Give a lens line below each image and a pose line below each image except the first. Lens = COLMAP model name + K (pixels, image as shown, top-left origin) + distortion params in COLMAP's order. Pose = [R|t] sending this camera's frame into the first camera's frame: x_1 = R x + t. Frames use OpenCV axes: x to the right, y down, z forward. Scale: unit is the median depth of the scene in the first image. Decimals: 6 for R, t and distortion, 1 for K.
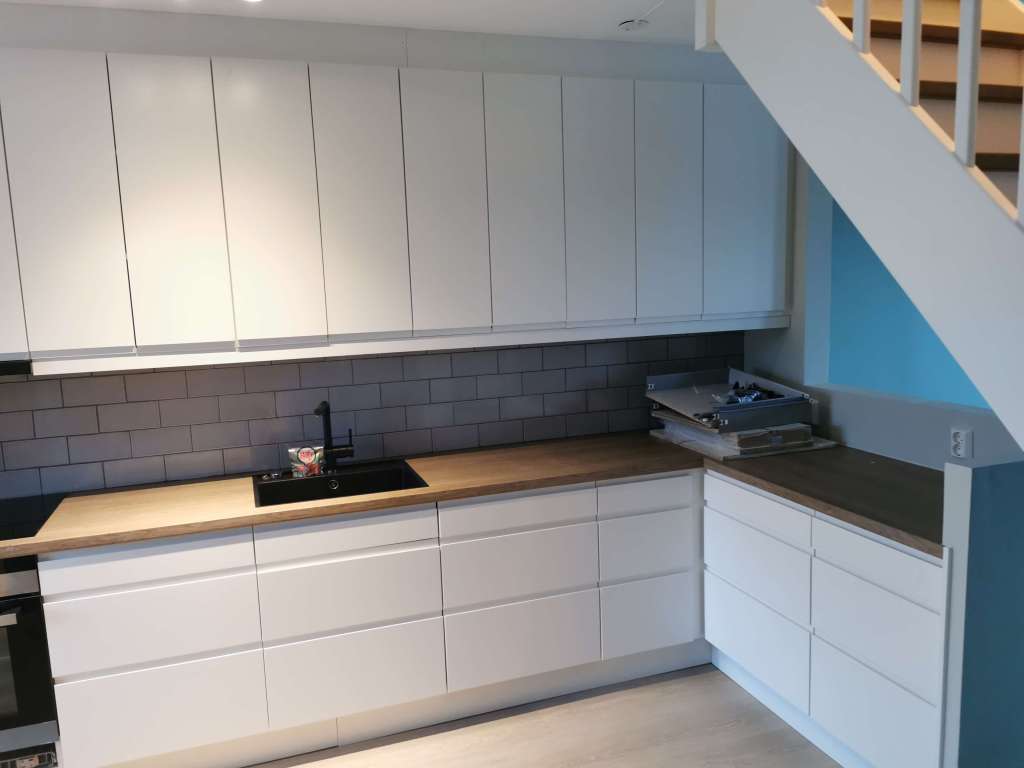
lens RADIAL K [[788.9, 0, 512.8], [0, 788.9, 385.4], [0, 0, 1]] dist [0.015792, -0.026052]
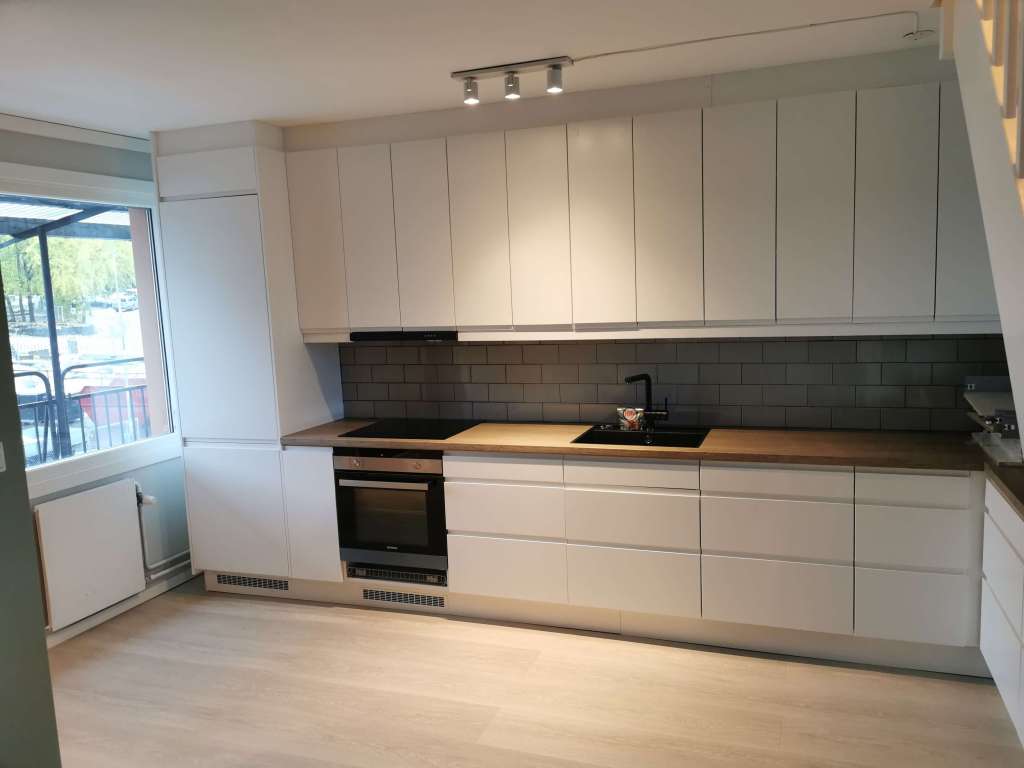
lens RADIAL K [[788.9, 0, 513.2], [0, 788.9, 381.6], [0, 0, 1]] dist [0.015792, -0.026052]
pose [[0.766524, 0.081494, -0.637024, 0.418786], [-0.074910, 0.996491, 0.037343, 0.000964], [0.637832, 0.019095, 0.769939, -0.124693]]
